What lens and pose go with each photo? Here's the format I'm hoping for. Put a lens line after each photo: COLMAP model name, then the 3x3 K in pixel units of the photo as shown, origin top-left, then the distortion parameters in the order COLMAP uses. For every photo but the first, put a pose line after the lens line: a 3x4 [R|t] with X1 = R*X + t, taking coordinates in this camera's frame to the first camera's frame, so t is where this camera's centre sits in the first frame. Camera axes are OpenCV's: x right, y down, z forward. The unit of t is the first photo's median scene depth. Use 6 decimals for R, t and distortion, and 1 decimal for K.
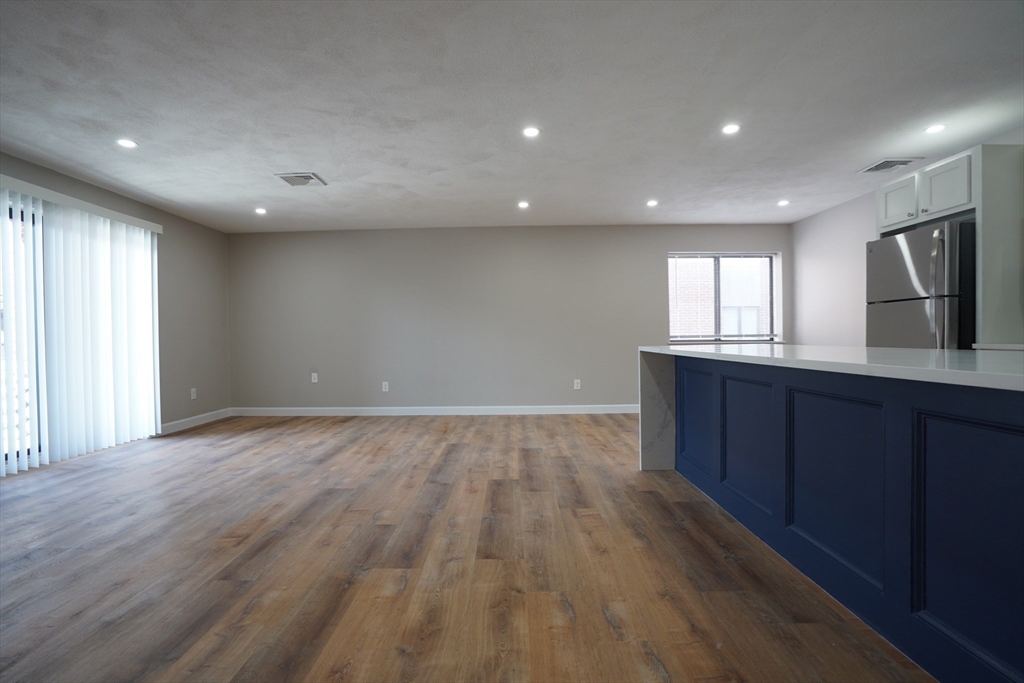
lens RADIAL K [[472.6, 0, 507.8], [0, 472.6, 340.7], [0, 0, 1]] dist [-0.065056, 0.024821]
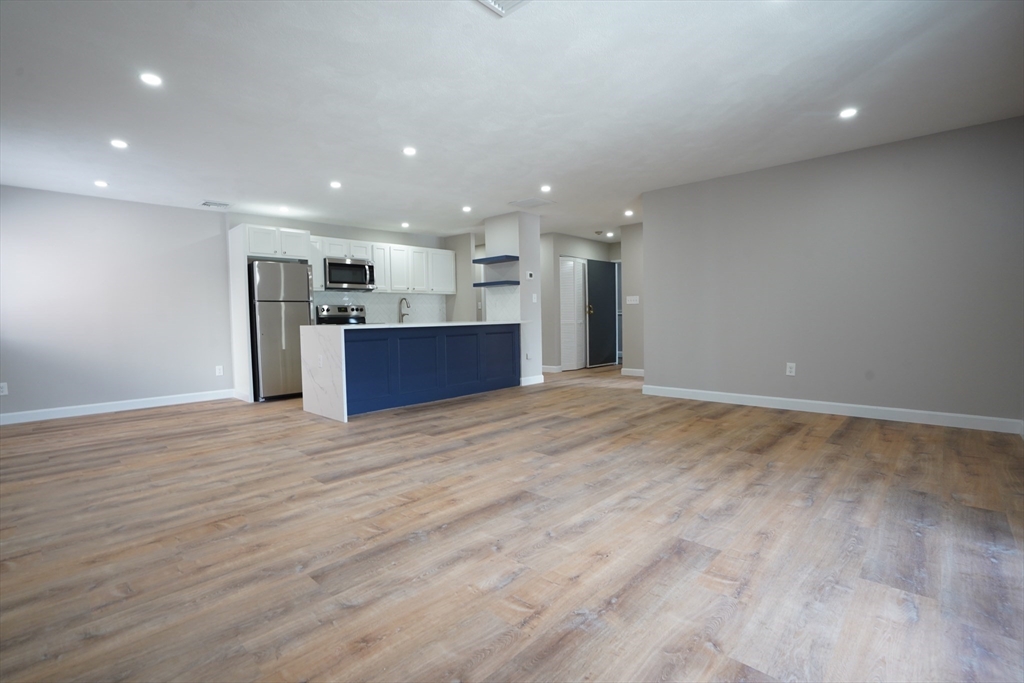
lens RADIAL K [[472.6, 0, 507.8], [0, 472.6, 340.7], [0, 0, 1]] dist [-0.065056, 0.024821]
pose [[-0.725440, -0.005165, 0.688266, -1.033495], [0.034401, 0.998450, 0.043752, 0.013924], [-0.687425, 0.055416, -0.724138, 1.810773]]
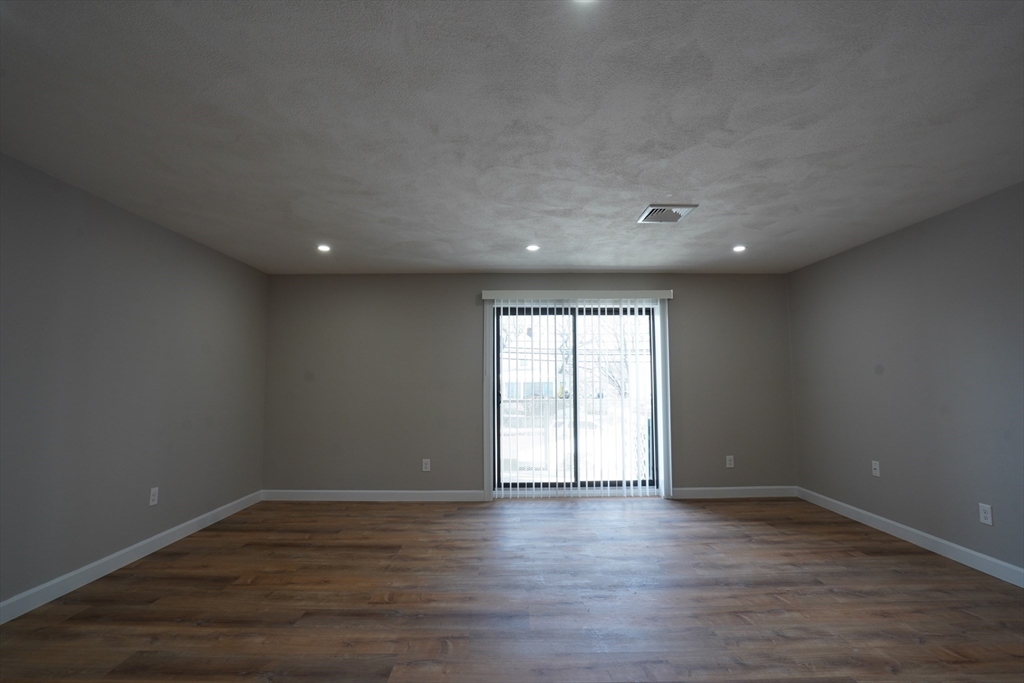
lens RADIAL K [[484.0, 0, 508.5], [0, 484.0, 341.6], [0, 0, 1]] dist [-0.054119, 0.019074]
pose [[0.007110, -0.069493, -0.997557, 0.468461], [-0.004417, 0.997570, -0.069526, -0.093019], [0.999965, 0.004901, 0.006786, 0.960251]]
